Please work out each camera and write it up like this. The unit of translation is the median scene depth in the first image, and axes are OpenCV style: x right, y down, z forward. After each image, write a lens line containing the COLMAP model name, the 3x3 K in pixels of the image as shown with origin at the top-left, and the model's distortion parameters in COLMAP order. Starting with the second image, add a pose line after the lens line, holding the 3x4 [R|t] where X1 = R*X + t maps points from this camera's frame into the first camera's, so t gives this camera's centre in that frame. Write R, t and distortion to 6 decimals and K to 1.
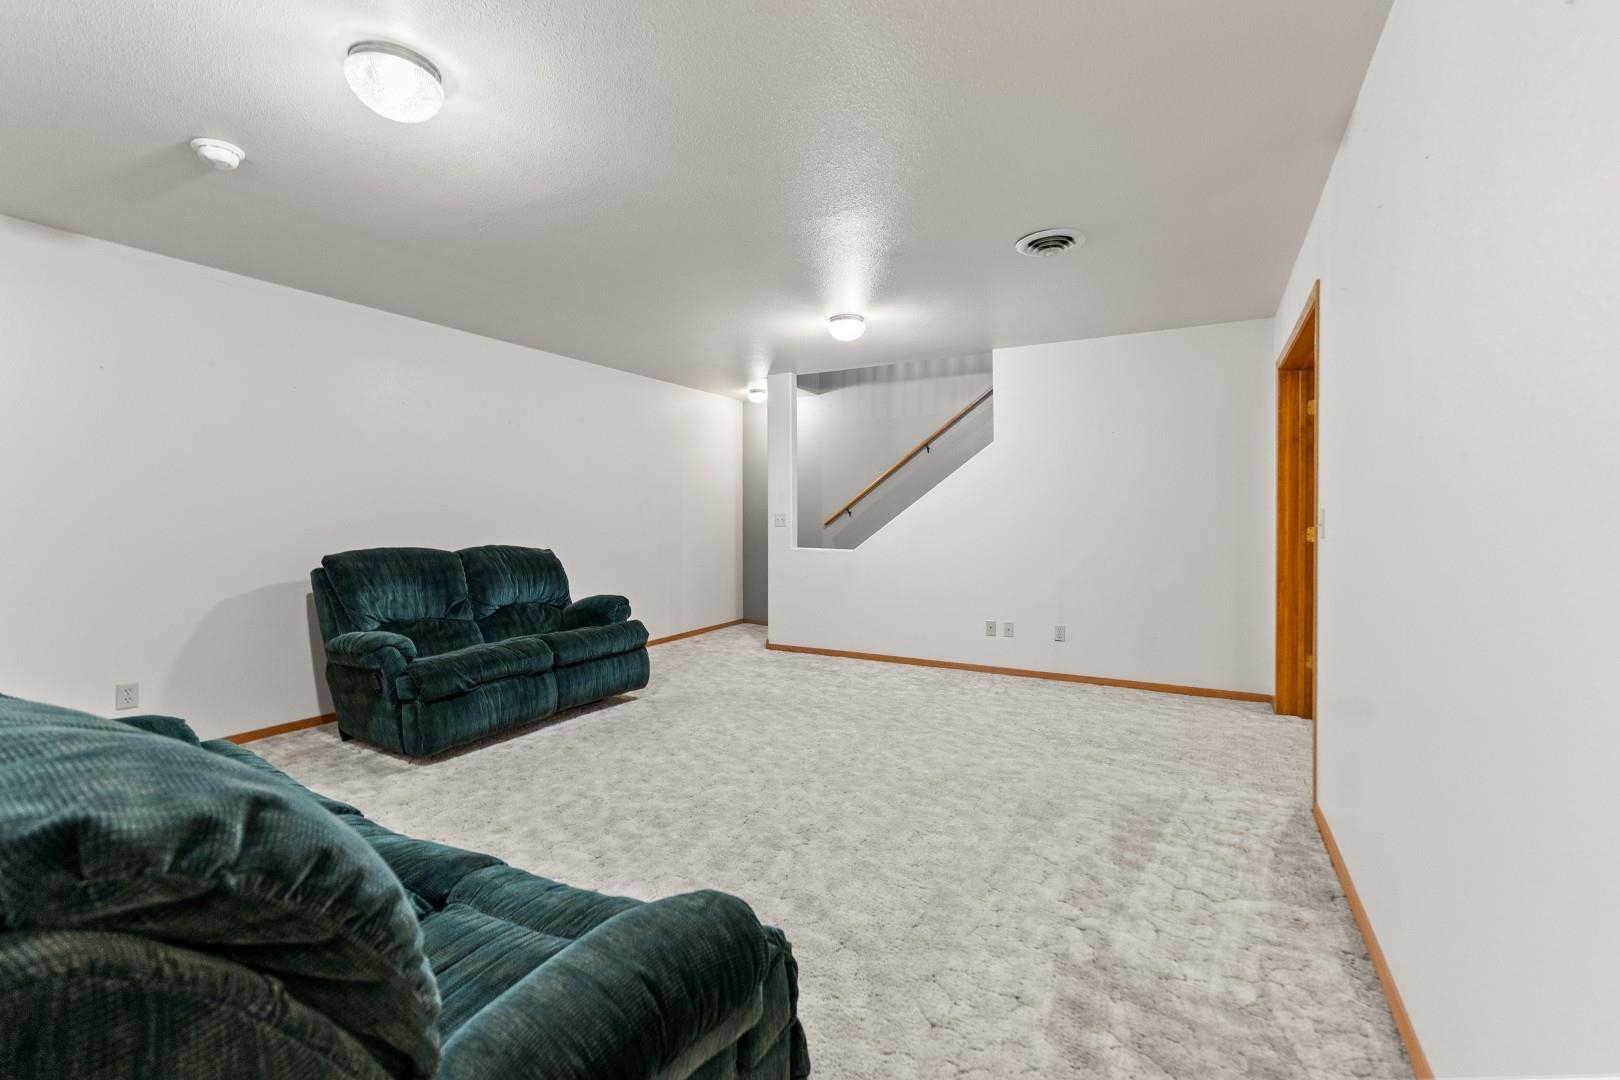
lens RADIAL K [[686.4, 0, 808.4], [0, 686.4, 538.3], [0, 0, 1]] dist [0.004270, 0.000117]
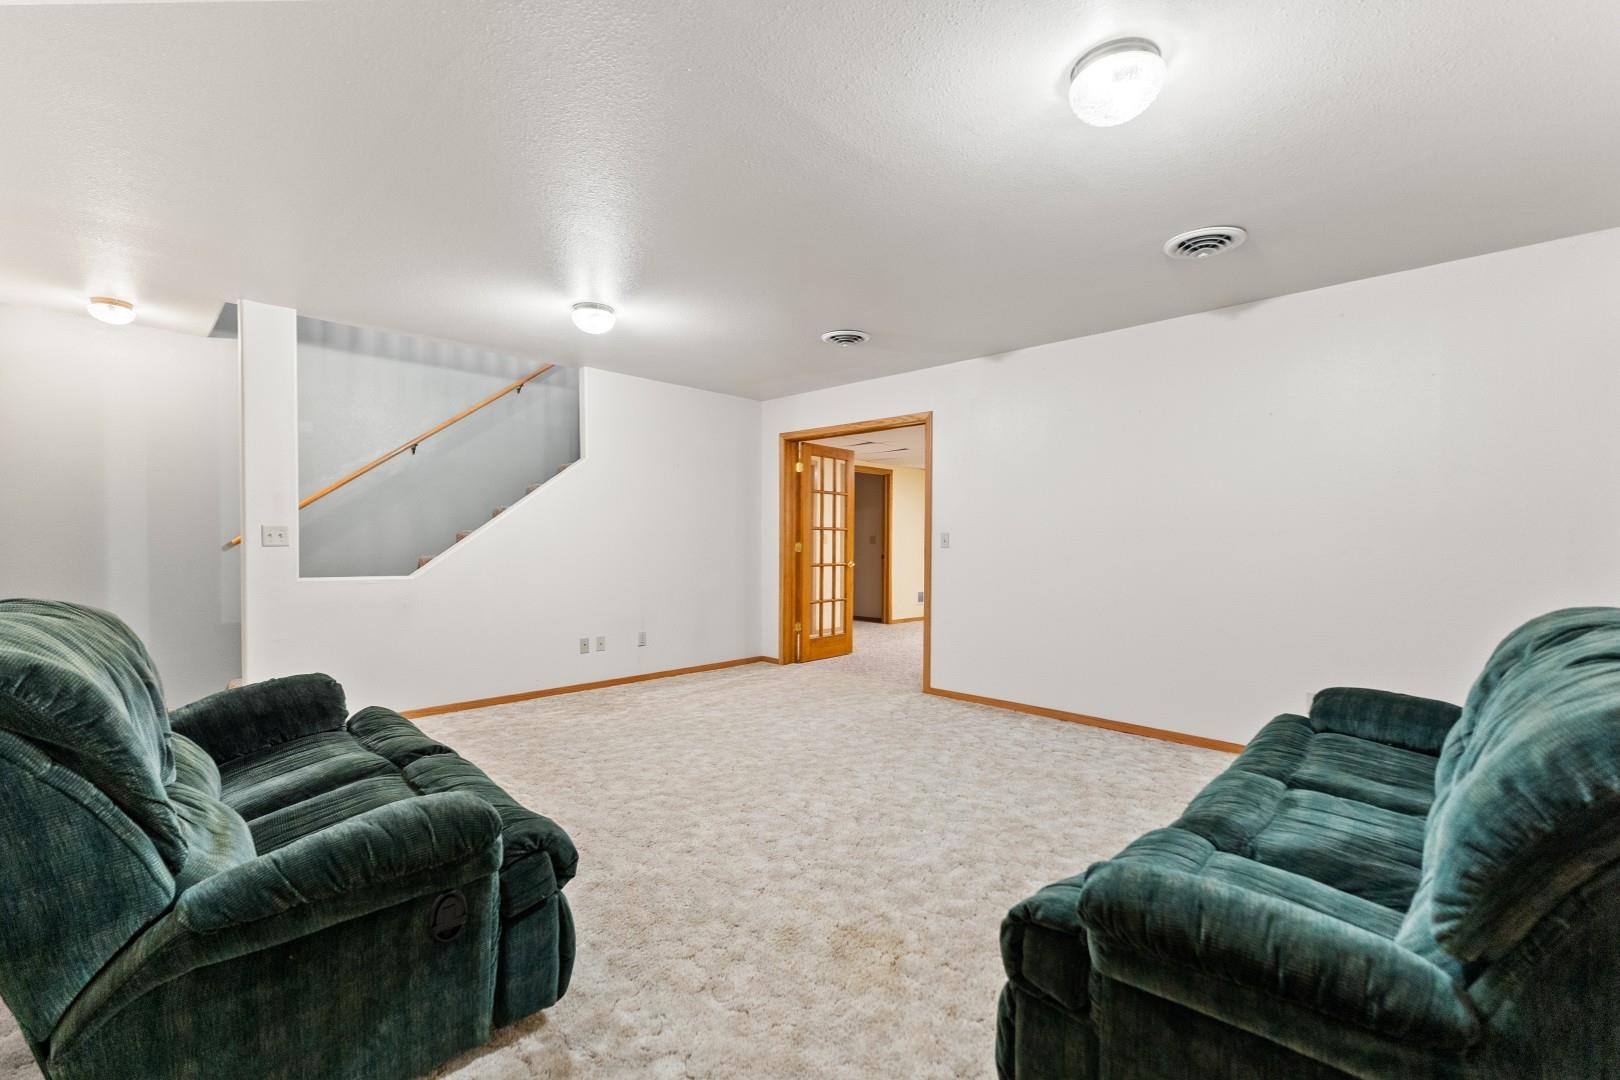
lens RADIAL K [[686.4, 0, 808.4], [0, 686.4, 538.3], [0, 0, 1]] dist [0.004270, 0.000117]
pose [[0.279892, -0.002742, 0.960028, -0.543912], [0.020612, 0.999783, -0.003153, -0.013242], [-0.959810, 0.020671, 0.279888, 0.365665]]
